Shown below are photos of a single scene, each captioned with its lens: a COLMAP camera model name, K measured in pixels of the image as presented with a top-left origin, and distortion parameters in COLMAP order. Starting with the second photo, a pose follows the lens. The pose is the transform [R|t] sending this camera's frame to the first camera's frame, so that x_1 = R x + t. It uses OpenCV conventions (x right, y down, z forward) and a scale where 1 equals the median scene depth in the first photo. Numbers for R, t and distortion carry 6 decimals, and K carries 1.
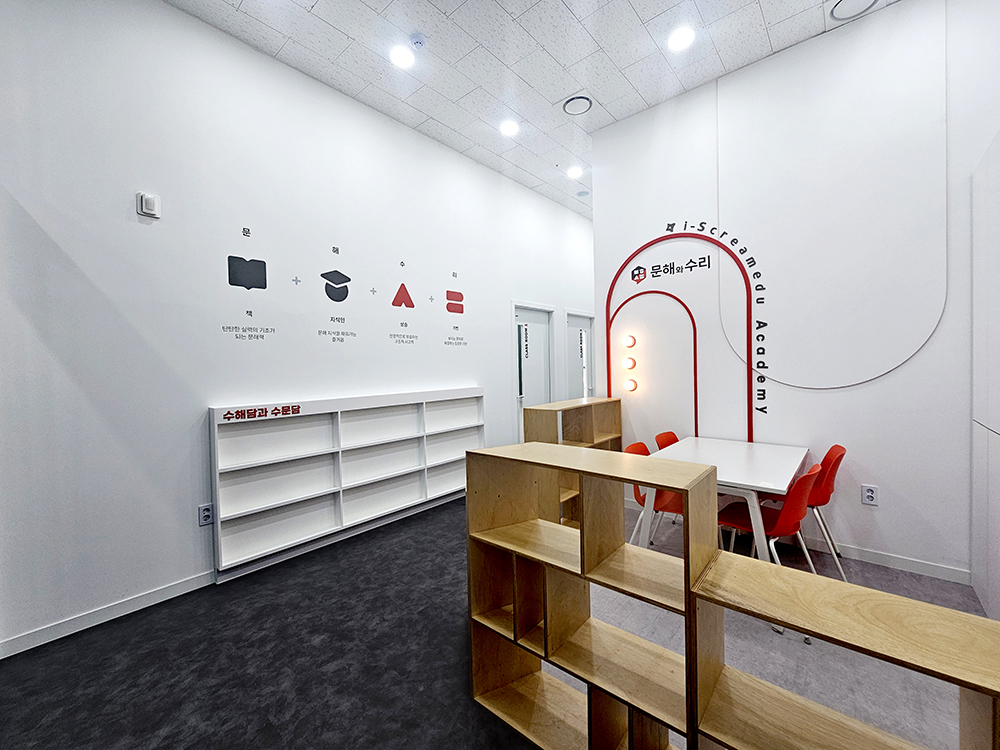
lens RADIAL K [[408.0, 0, 503.1], [0, 408.0, 373.3], [0, 0, 1]] dist [0.000231, -0.000159]
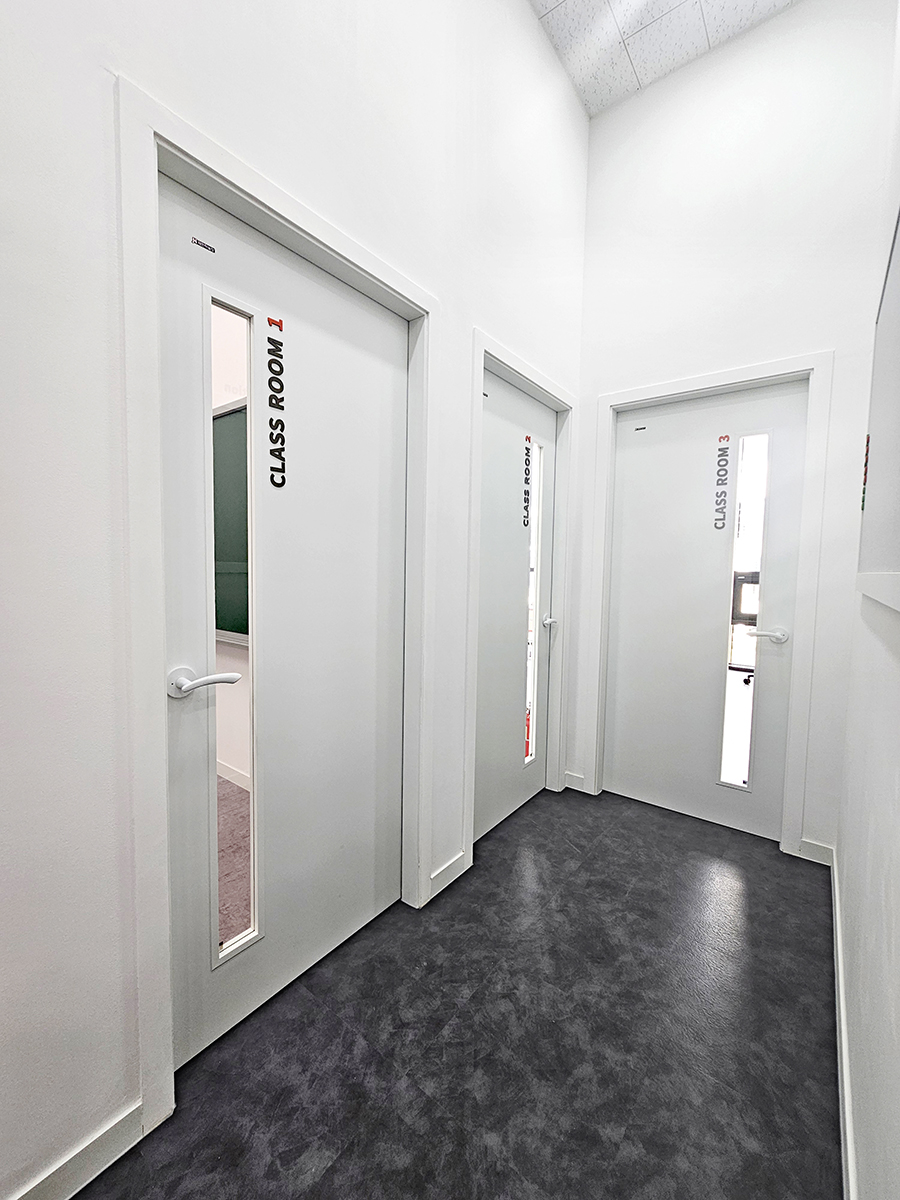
lens RADIAL K [[489.6, 0, 449.1], [0, 489.6, 597.7], [0, 0, 1]] dist [0.000231, -0.000159]
pose [[0.997246, 0.035716, 0.065002, 0.211578], [-0.038397, 0.998442, 0.040478, 0.008251], [-0.063455, -0.042863, 0.997064, 1.199559]]
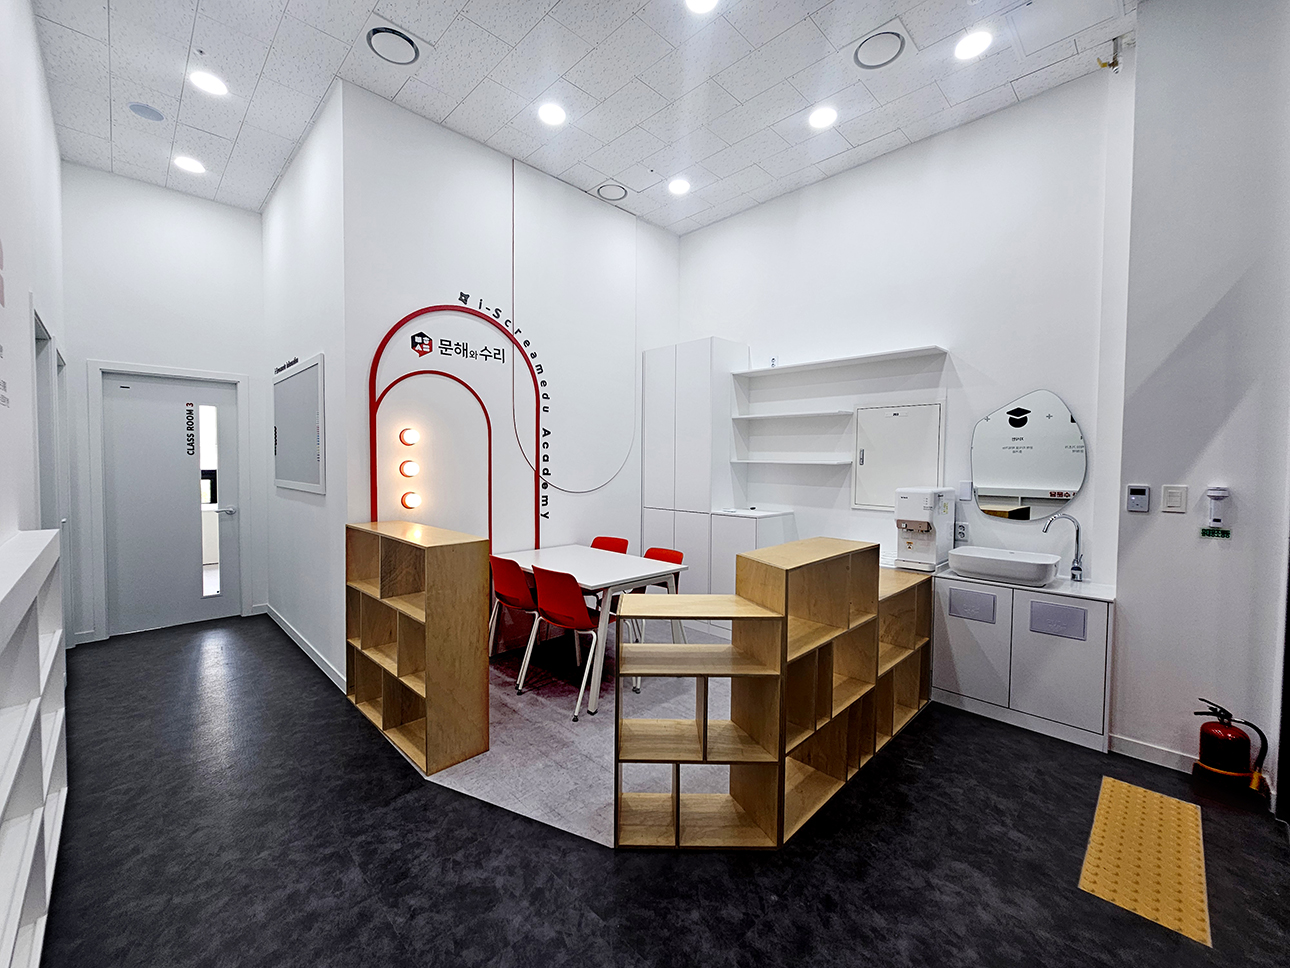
lens RADIAL K [[526.3, 0, 647.8], [0, 526.3, 480.5], [0, 0, 1]] dist [0.000231, -0.000159]
pose [[0.067859, -0.012788, 0.997613, -0.633077], [0.014648, 0.999823, 0.011819, -0.009965], [-0.997587, 0.013811, 0.068034, 0.618228]]
